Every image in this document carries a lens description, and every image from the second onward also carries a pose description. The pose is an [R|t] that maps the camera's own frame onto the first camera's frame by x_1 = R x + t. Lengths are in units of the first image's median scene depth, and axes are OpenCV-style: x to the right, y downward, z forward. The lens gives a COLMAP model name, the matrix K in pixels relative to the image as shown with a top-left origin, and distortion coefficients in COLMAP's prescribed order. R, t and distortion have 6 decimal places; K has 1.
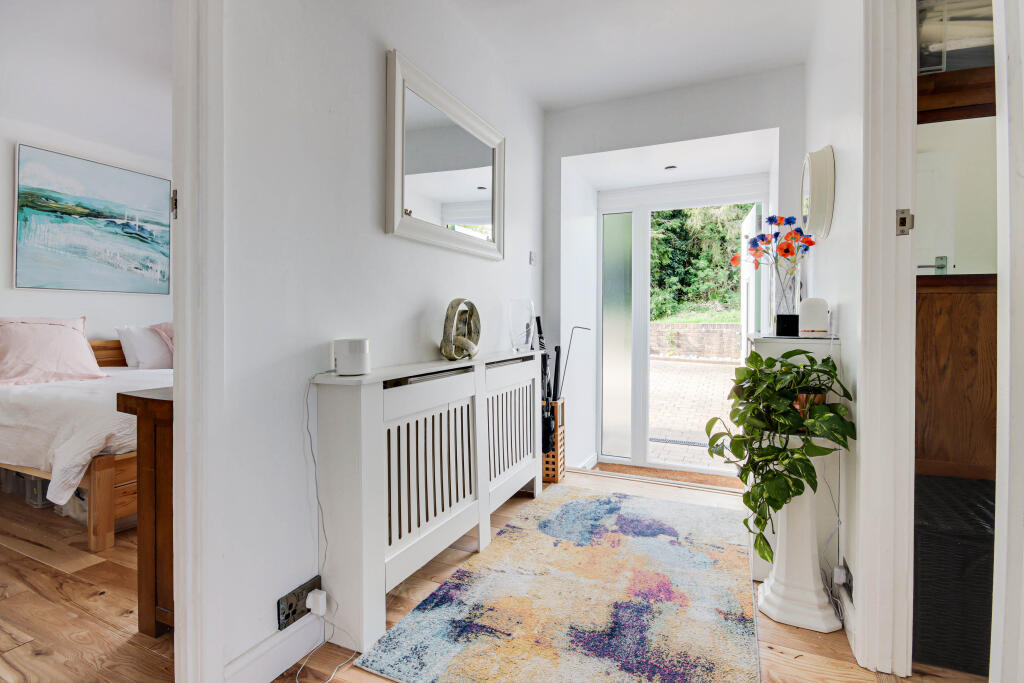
lens RADIAL K [[478.8, 0, 517.6], [0, 478.8, 332.6], [0, 0, 1]] dist [0.003438, -0.005320]
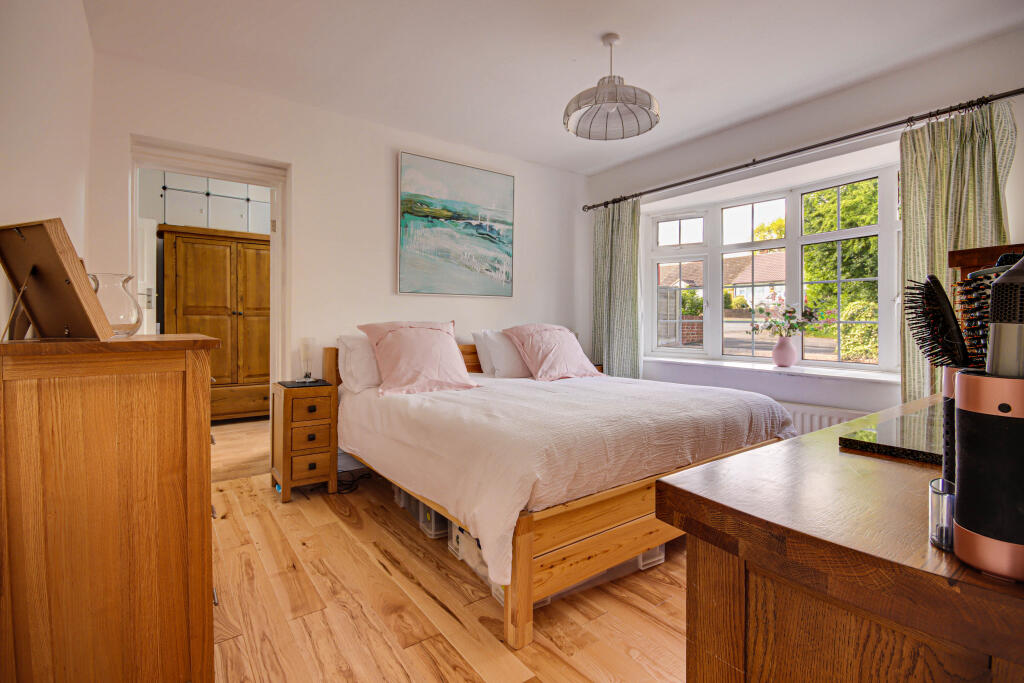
lens RADIAL K [[478.8, 0, 512.4], [0, 478.8, 333.4], [0, 0, 1]] dist [0.003438, -0.005320]
pose [[0.866213, 0.007219, -0.499622, -0.293526], [-0.007674, 0.999970, 0.001145, -0.008785], [0.499615, 0.002842, 0.866243, 0.207050]]
